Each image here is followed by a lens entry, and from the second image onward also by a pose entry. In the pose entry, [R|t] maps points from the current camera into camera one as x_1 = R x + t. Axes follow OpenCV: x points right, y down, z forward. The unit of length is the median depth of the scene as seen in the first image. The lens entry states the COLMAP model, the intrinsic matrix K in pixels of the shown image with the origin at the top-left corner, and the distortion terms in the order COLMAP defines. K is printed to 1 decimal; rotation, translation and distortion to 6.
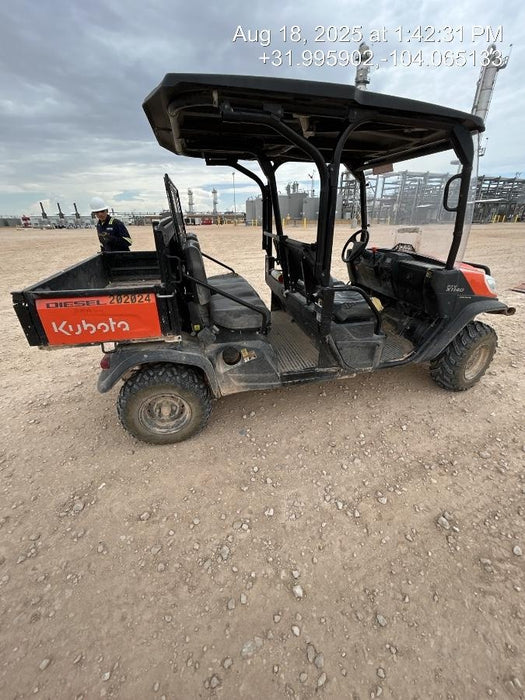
lens RADIAL K [[284.1, 0, 262.7], [0, 284.1, 347.3], [0, 0, 1]] dist [-0.000336, -0.000758]
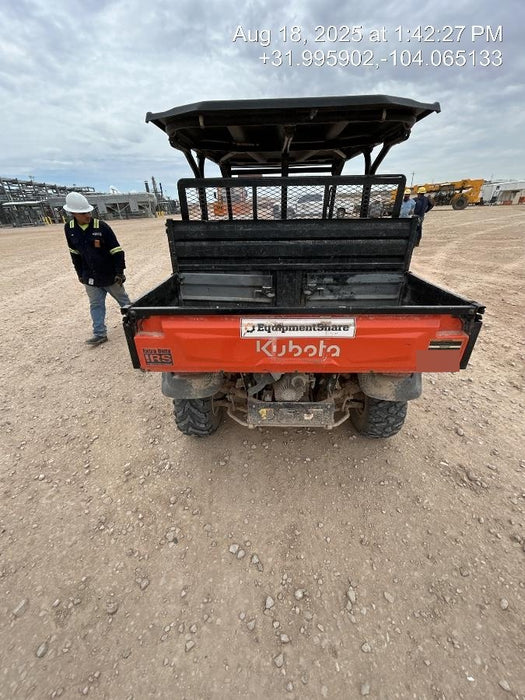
lens RADIAL K [[284.1, 0, 262.7], [0, 284.1, 347.3], [0, 0, 1]] dist [-0.000336, -0.000758]
pose [[0.250149, -0.433167, 0.865905, -1.055815], [0.438668, 0.847985, 0.297477, -0.360533], [-0.863131, 0.305431, 0.402139, 0.734734]]
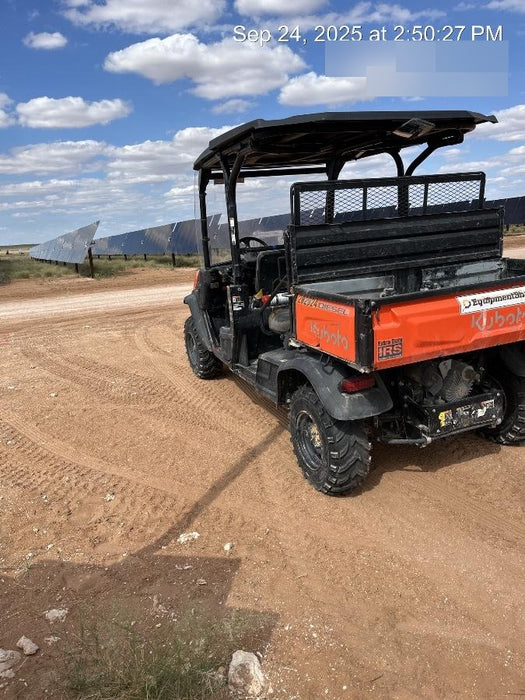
lens RADIAL K [[531.2, 0, 267.9], [0, 531.2, 352.5], [0, 0, 1]] dist [0.080796, -0.114295]
pose [[-0.182754, -0.228344, 0.956274, -1.538259], [0.497732, 0.817311, 0.290284, -0.659937], [-0.847858, 0.529019, -0.035713, 1.357487]]
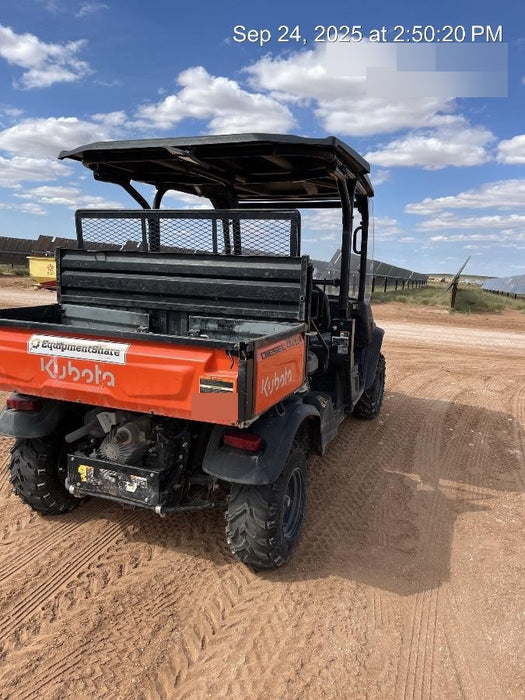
lens RADIAL K [[531.2, 0, 267.9], [0, 531.2, 352.5], [0, 0, 1]] dist [0.080796, -0.114295]
pose [[0.564707, -0.122936, 0.816084, -1.142898], [0.332443, 0.938953, -0.088596, -0.016265], [-0.755372, 0.321333, 0.571102, 0.113609]]
